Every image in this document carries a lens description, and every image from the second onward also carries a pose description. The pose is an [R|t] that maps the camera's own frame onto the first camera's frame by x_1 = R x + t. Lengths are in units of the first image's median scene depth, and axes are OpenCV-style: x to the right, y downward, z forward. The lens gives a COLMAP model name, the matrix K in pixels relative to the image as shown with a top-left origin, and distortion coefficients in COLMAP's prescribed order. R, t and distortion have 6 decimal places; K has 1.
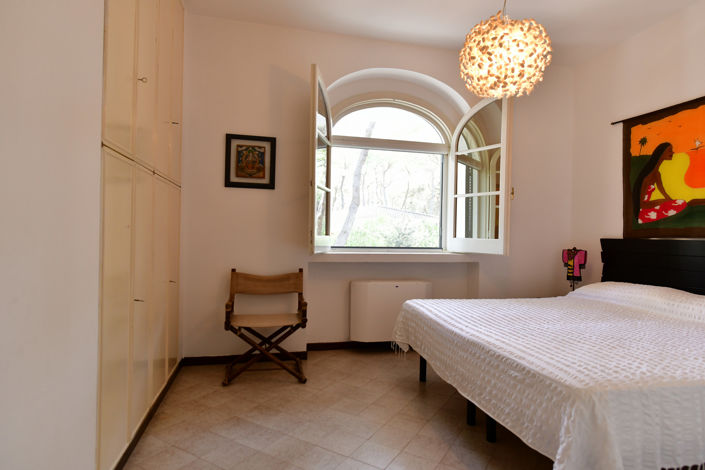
lens RADIAL K [[405.3, 0, 353.0], [0, 405.3, 233.7], [0, 0, 1]] dist [-0.006595, -0.000643]
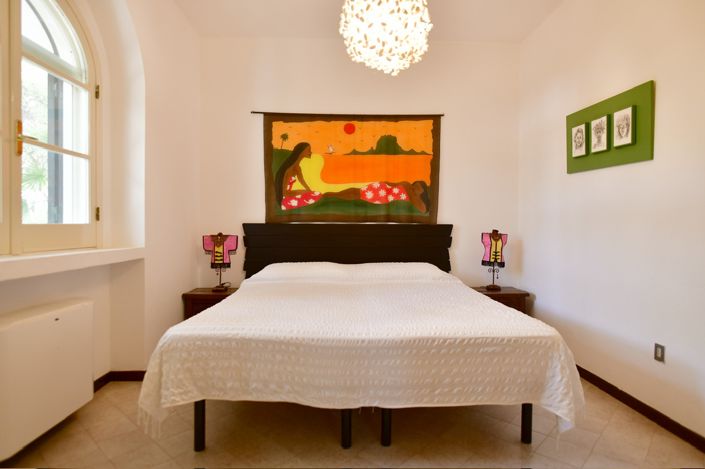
lens RADIAL K [[405.3, 0, 352.4], [0, 405.3, 230.3], [0, 0, 1]] dist [-0.006595, -0.000643]
pose [[0.182047, -0.025738, 0.982953, -0.377243], [-0.004199, 0.999628, 0.026952, 0.001325], [-0.983281, -0.009034, 0.181871, 0.615864]]
